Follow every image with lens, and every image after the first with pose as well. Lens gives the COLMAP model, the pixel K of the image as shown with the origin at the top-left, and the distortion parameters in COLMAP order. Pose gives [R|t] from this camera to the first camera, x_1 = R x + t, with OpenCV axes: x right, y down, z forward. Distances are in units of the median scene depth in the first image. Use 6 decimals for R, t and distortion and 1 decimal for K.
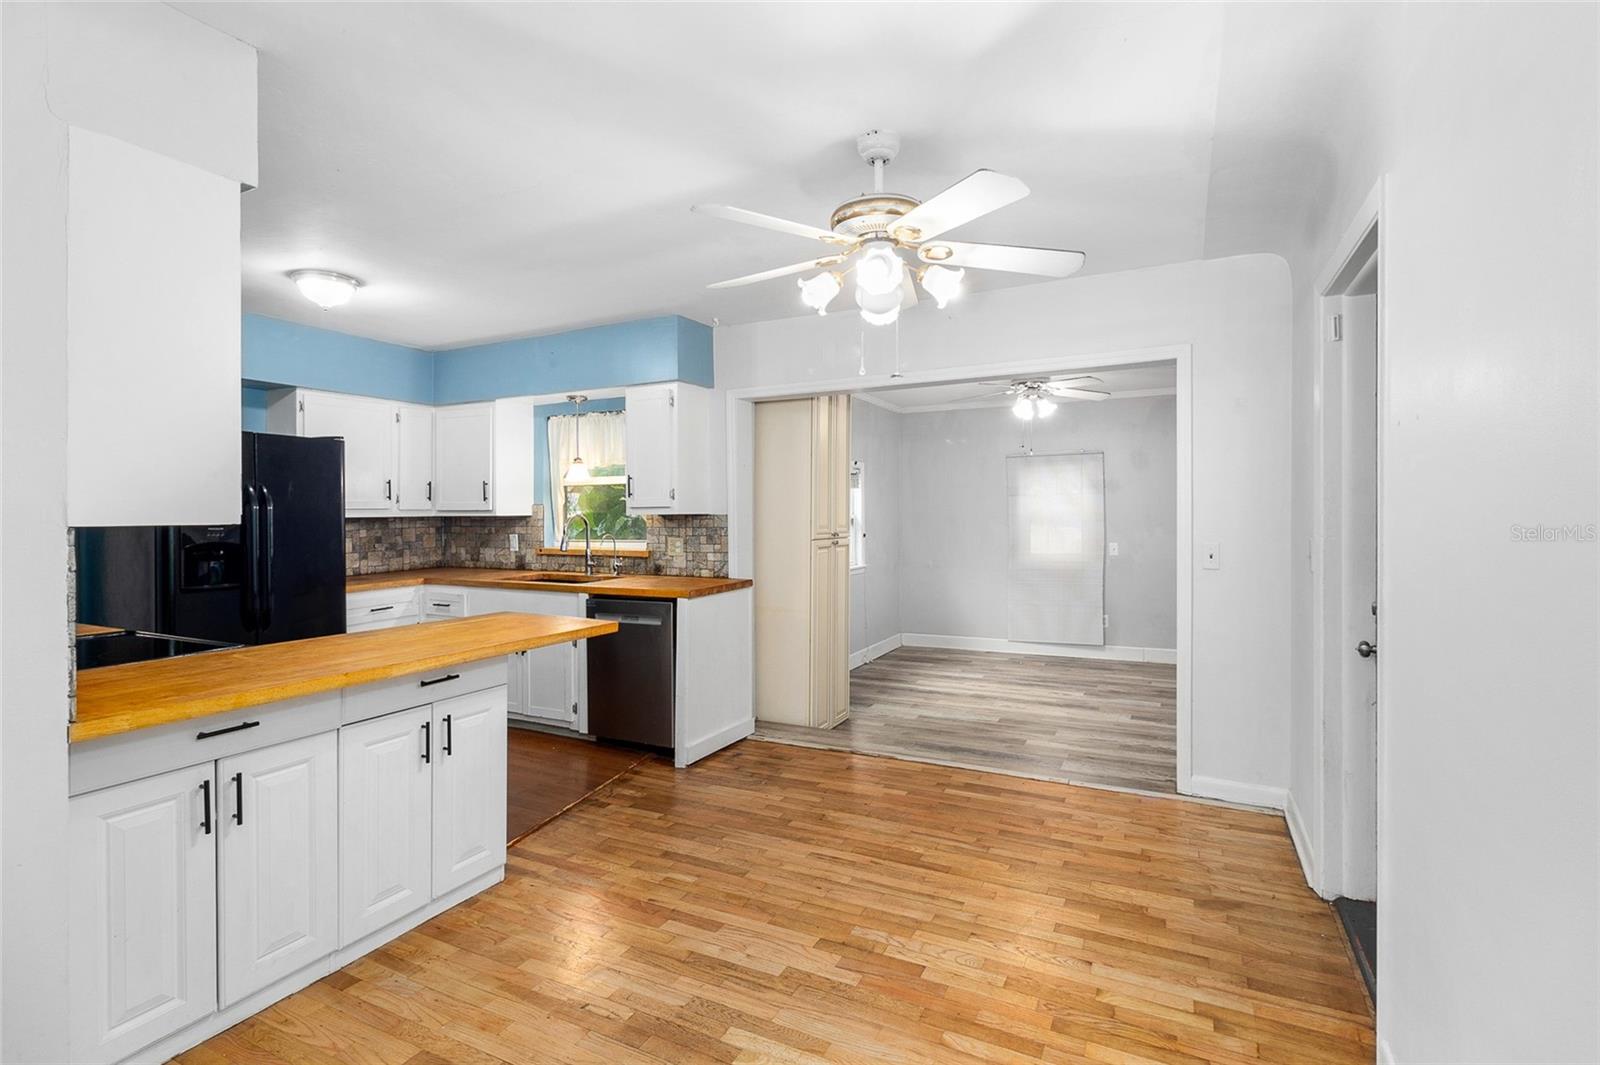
lens RADIAL K [[738.5, 0, 814.3], [0, 738.5, 529.5], [0, 0, 1]] dist [0.001169, -0.001722]
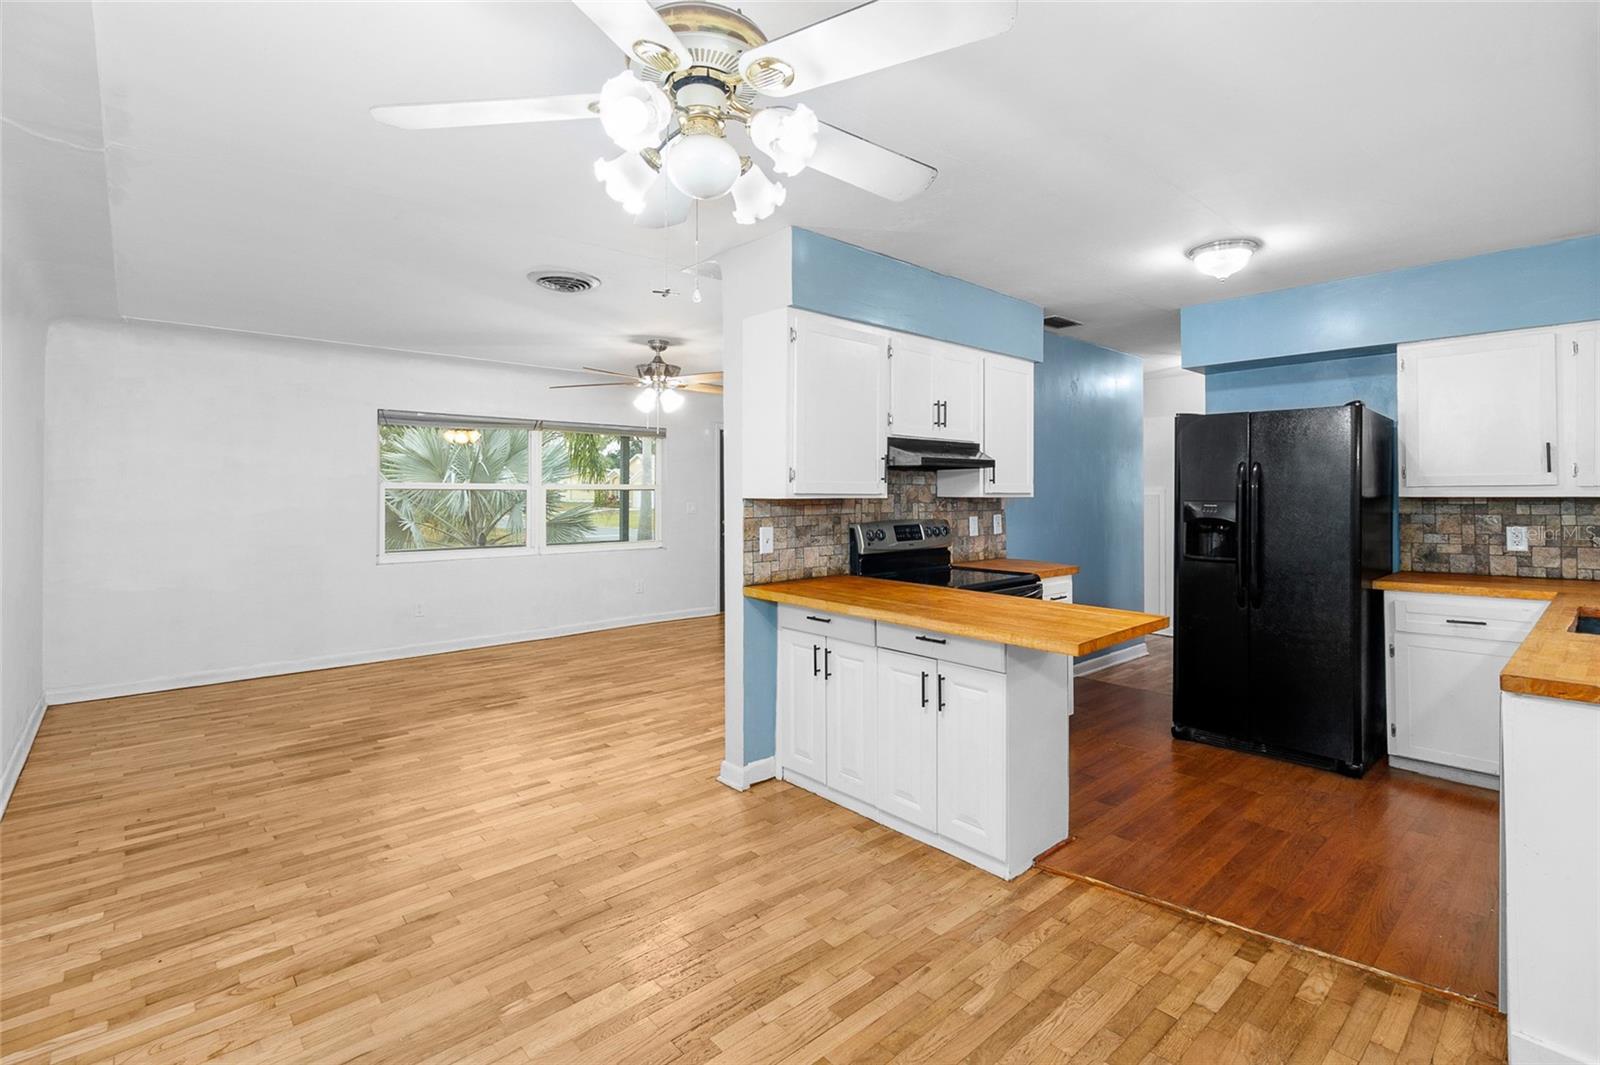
lens RADIAL K [[738.5, 0, 816.0], [0, 738.5, 484.8], [0, 0, 1]] dist [0.001169, -0.001722]
pose [[-0.357859, -0.002583, -0.933772, 0.321591], [-0.019887, 0.999790, 0.004856, -0.018923], [0.933564, 0.020308, -0.357836, 0.640870]]
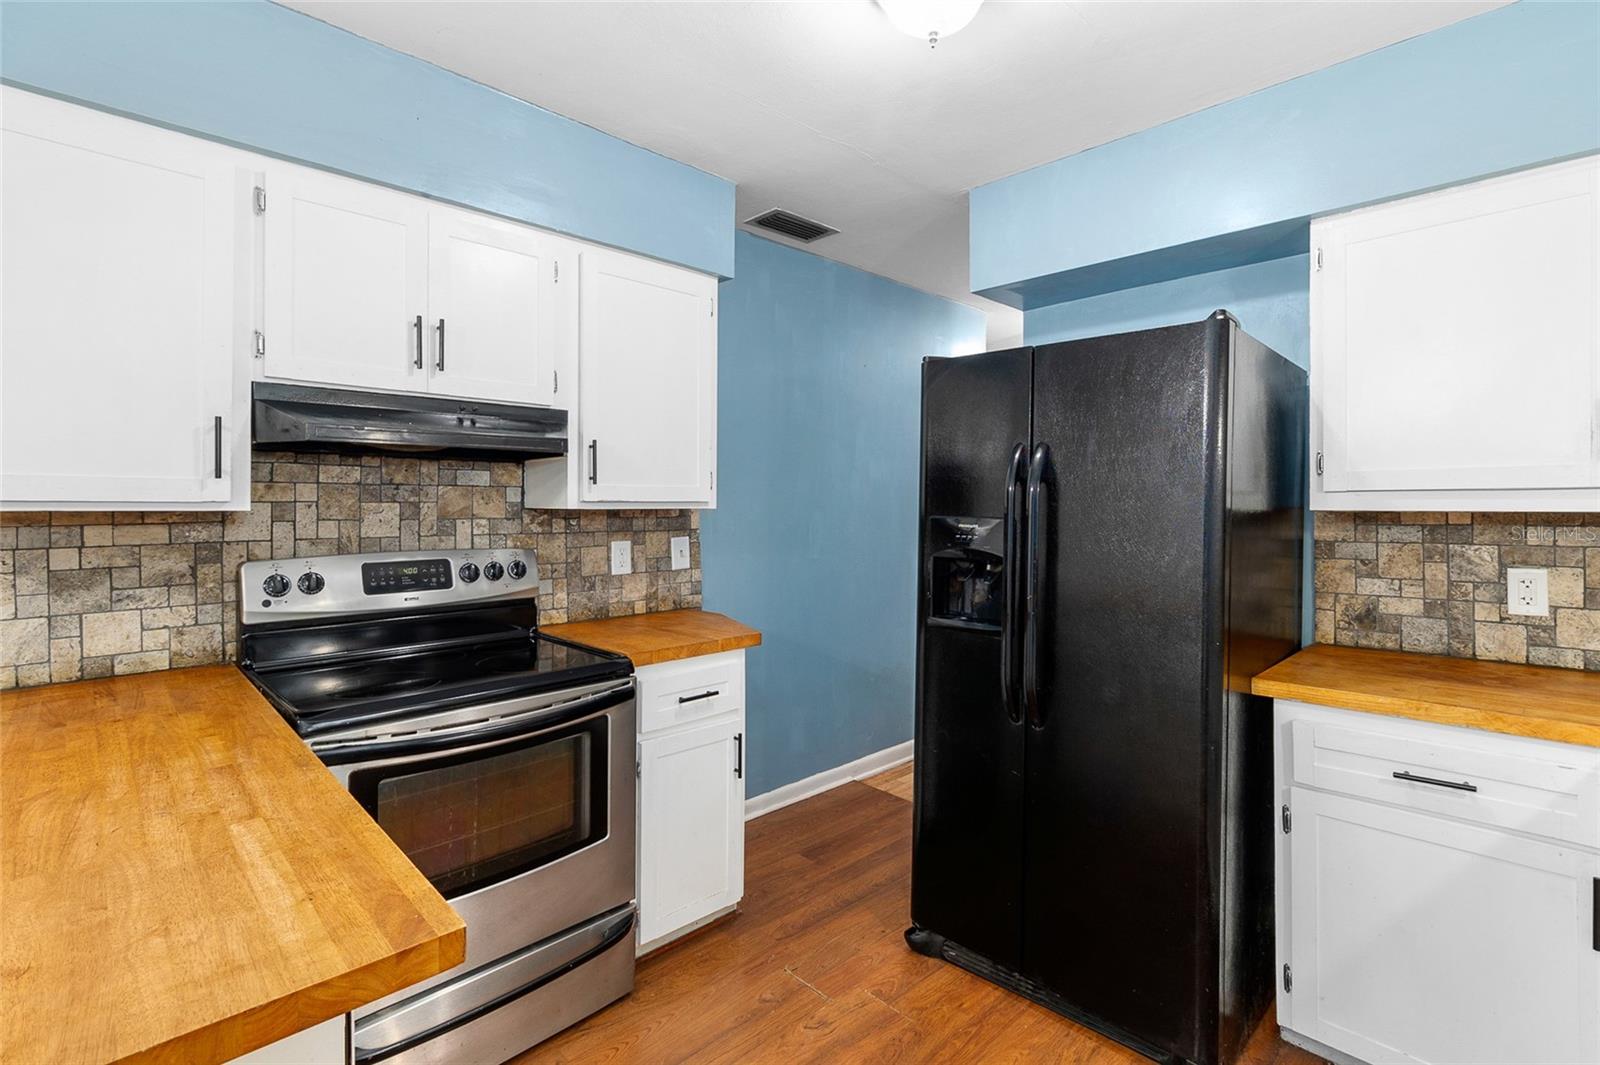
lens RADIAL K [[738.5, 0, 816.8], [0, 738.5, 504.7], [0, 0, 1]] dist [0.001169, -0.001722]
pose [[-0.320488, 0.009011, -0.947210, -0.168543], [-0.023500, 0.999571, 0.017460, -0.018659], [0.946961, 0.027855, -0.320139, 0.814997]]
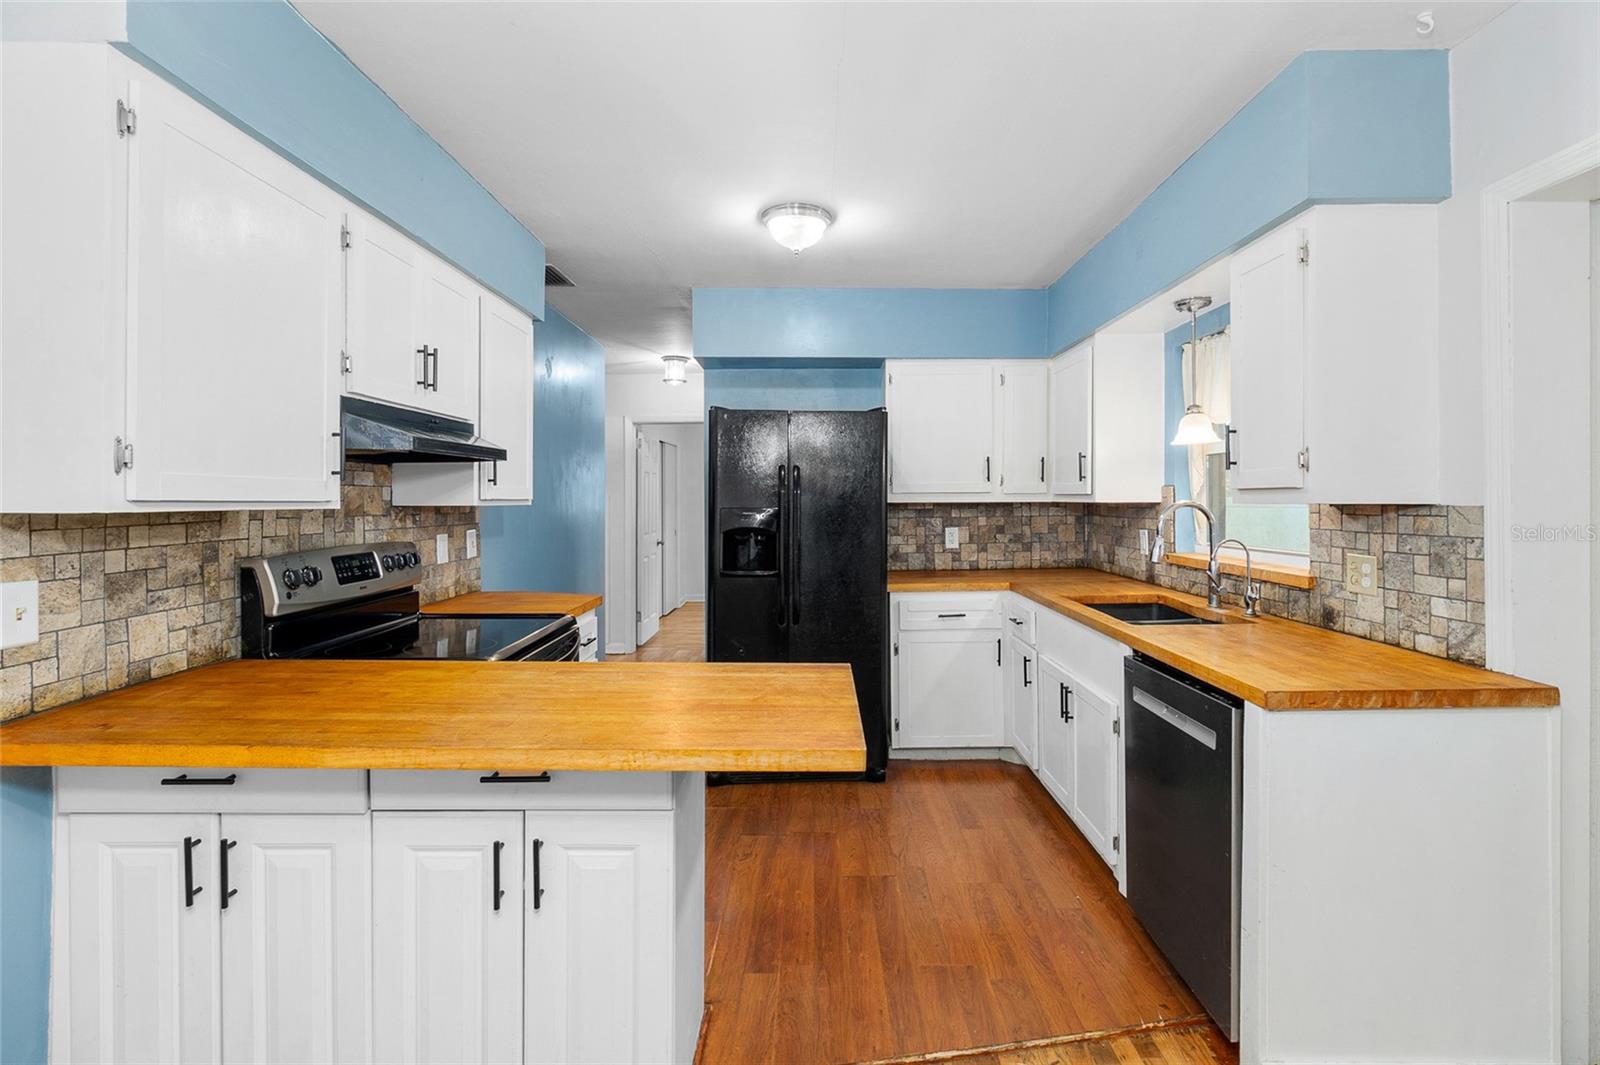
lens RADIAL K [[738.5, 0, 818.1], [0, 738.5, 500.1], [0, 0, 1]] dist [0.001169, -0.001722]
pose [[0.452838, 0.008368, -0.891553, 0.068884], [-0.024229, 0.999702, -0.002924, -0.013023], [0.891263, 0.022925, 0.452906, 0.486408]]
